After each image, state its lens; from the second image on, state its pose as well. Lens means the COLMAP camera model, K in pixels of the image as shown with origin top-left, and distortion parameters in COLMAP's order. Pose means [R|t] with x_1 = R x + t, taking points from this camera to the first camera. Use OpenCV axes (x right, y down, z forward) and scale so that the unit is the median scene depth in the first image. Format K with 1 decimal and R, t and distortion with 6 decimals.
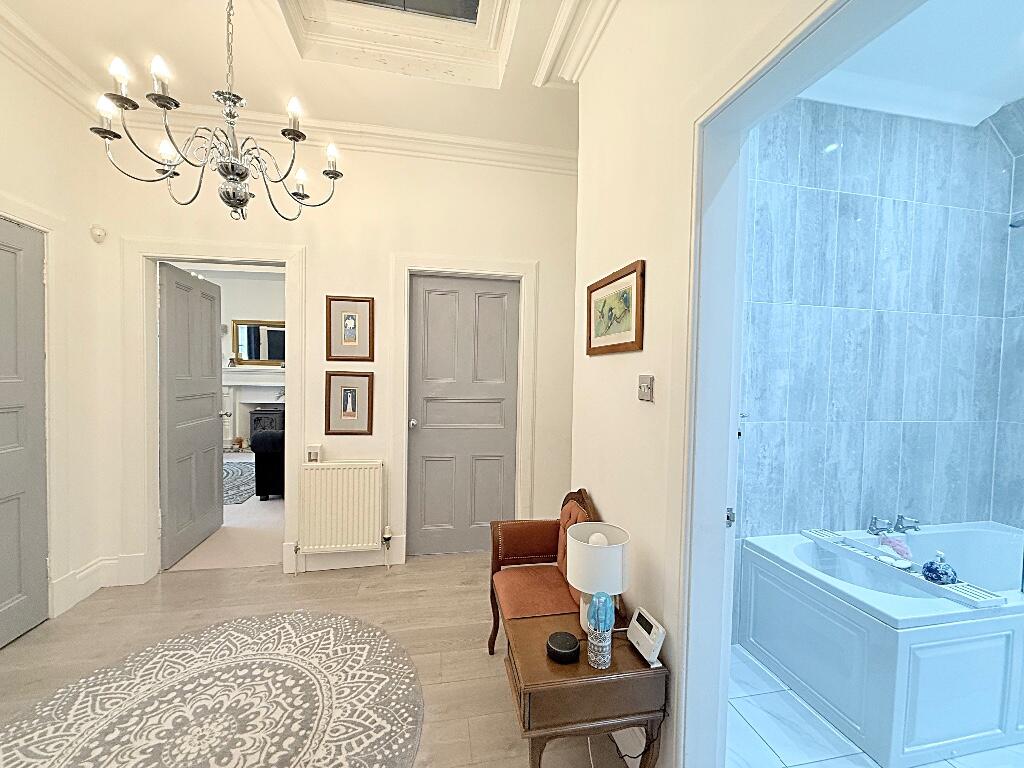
lens RADIAL K [[401.5, 0, 507.7], [0, 401.5, 384.9], [0, 0, 1]] dist [-0.001722, -0.000360]
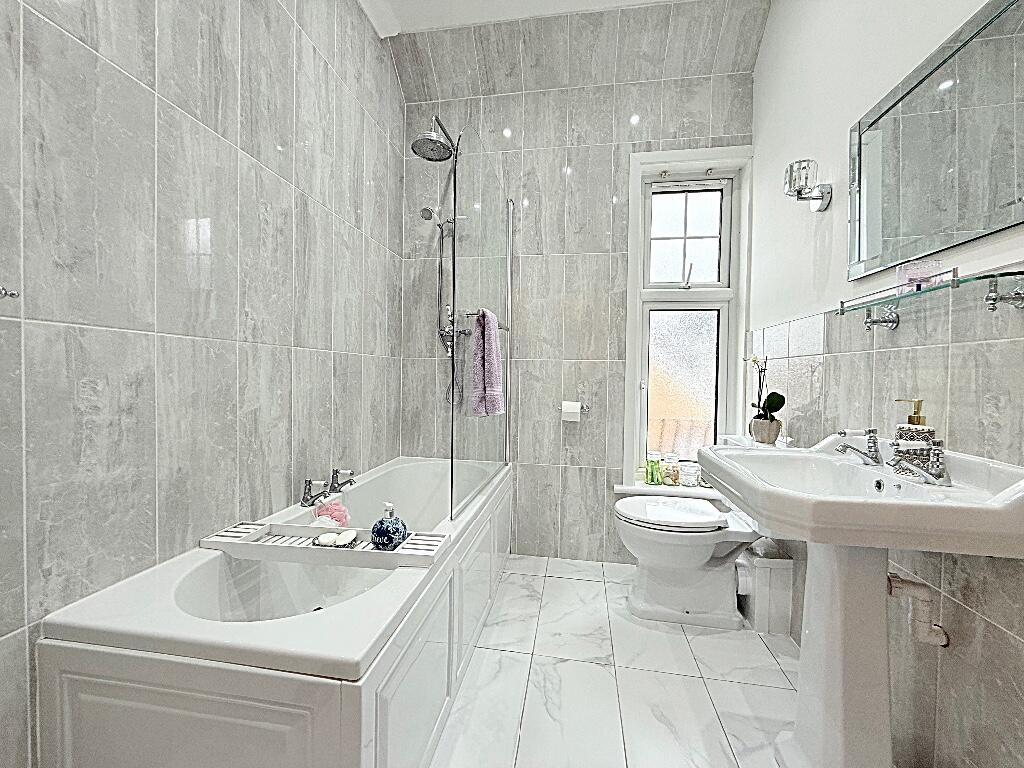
lens RADIAL K [[408.7, 0, 512.0], [0, 408.7, 384.0], [0, 0, 1]] dist [0.001920, 0.000190]
pose [[0.342925, -0.034097, 0.938744, 0.362375], [0.022206, 0.999356, 0.028187, 0.144221], [-0.939100, 0.011180, 0.343461, 0.407703]]
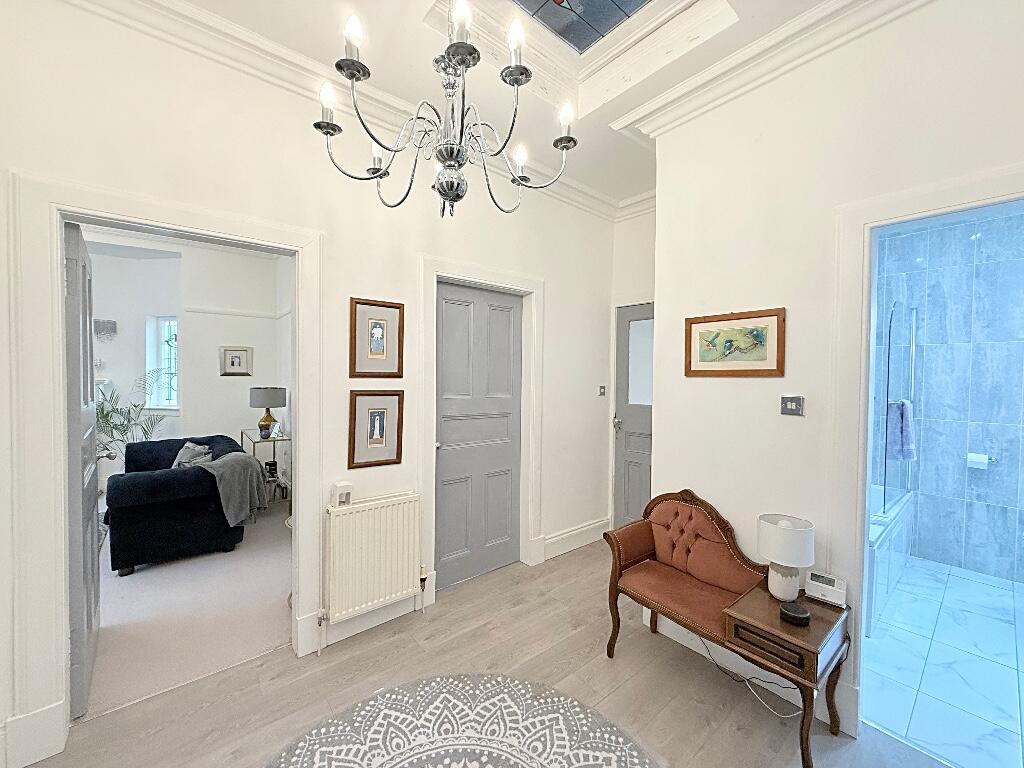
lens RADIAL K [[401.5, 0, 507.7], [0, 401.5, 384.9], [0, 0, 1]] dist [-0.001722, -0.000360]
pose [[0.880992, -0.017453, 0.472809, -0.694843], [0.019602, 0.999808, 0.000381, -0.049330], [-0.472725, 0.008932, 0.881165, 0.170238]]
